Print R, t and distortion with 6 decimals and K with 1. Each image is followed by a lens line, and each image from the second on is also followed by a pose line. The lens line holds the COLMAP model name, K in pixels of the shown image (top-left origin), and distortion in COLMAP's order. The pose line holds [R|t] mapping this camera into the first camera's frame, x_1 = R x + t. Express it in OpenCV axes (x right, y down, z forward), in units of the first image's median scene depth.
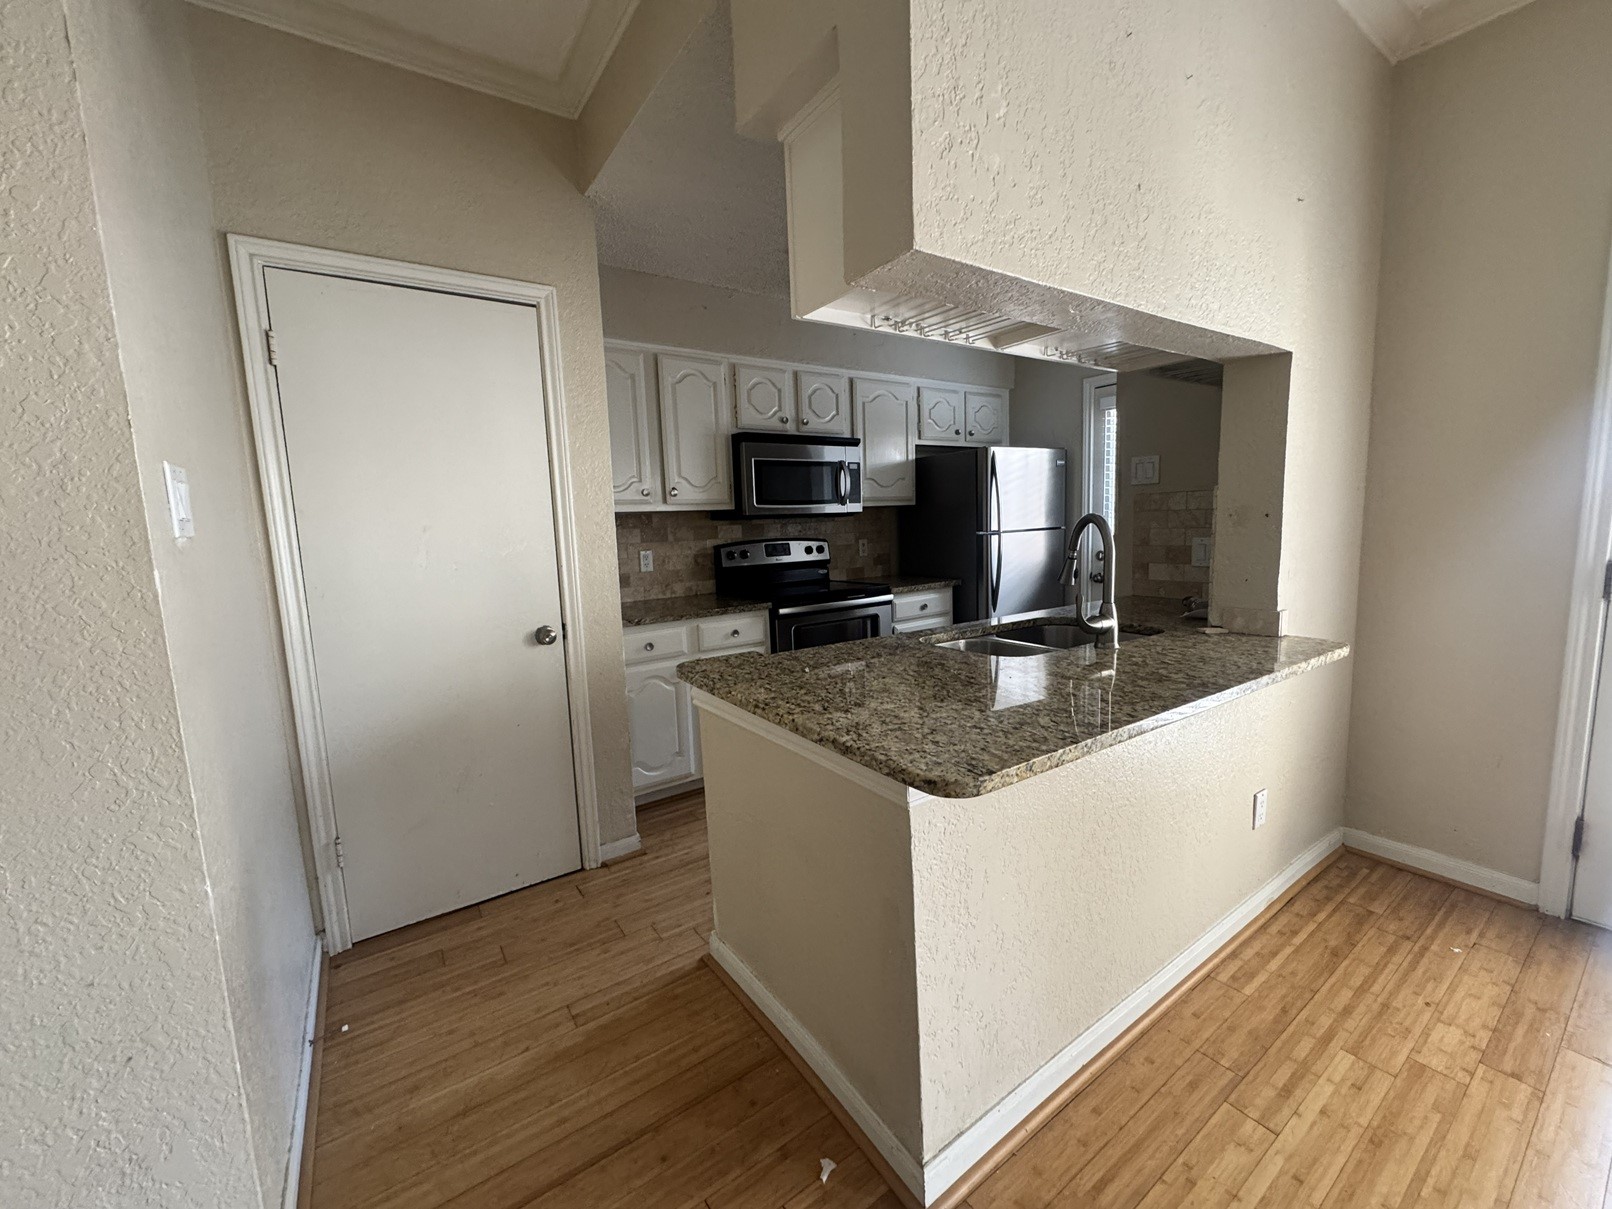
lens RADIAL K [[644.8, 0, 804.5], [0, 644.8, 603.0], [0, 0, 1]] dist [0.002487, 0.000050]
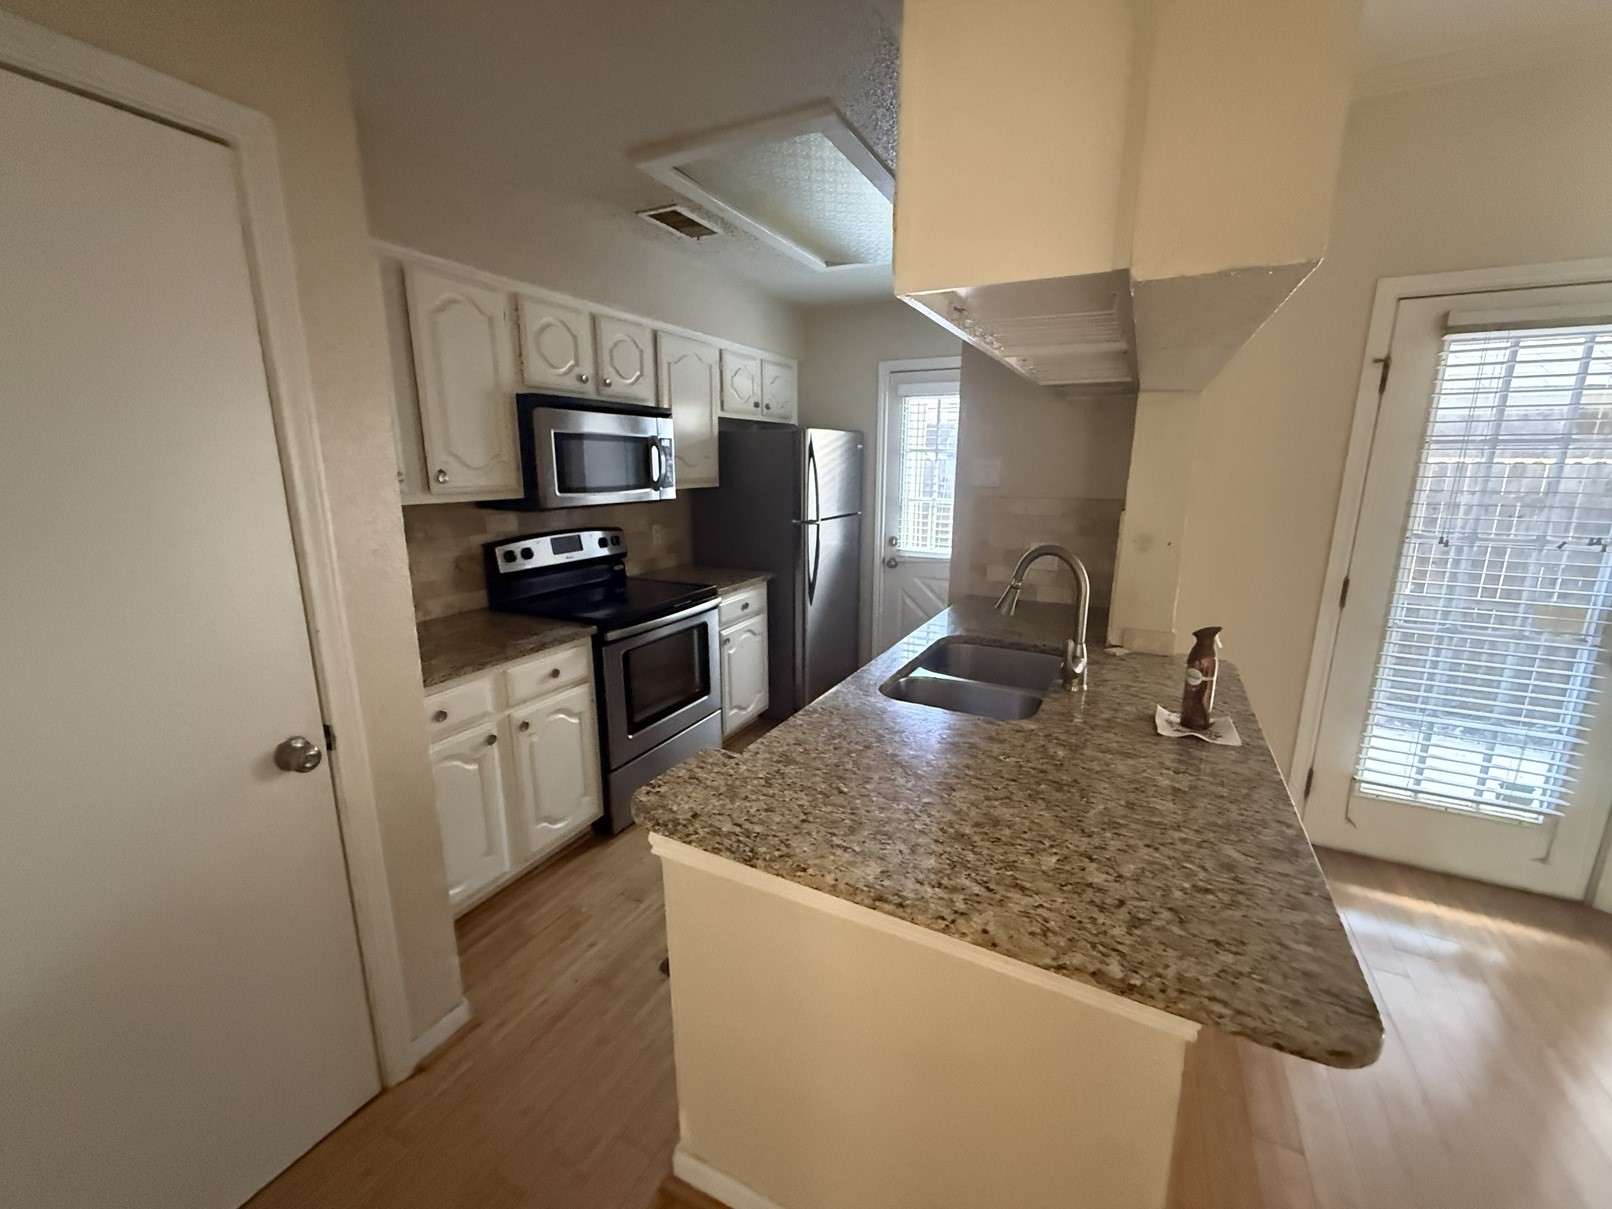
lens RADIAL K [[646.1, 0, 806.3], [0, 646.1, 602.6], [0, 0, 1]] dist [0.003978, 0.000223]
pose [[0.880374, -0.063300, 0.470036, -0.169372], [0.024412, 0.995788, 0.088381, -0.079513], [-0.473651, -0.066334, 0.878211, 0.183535]]
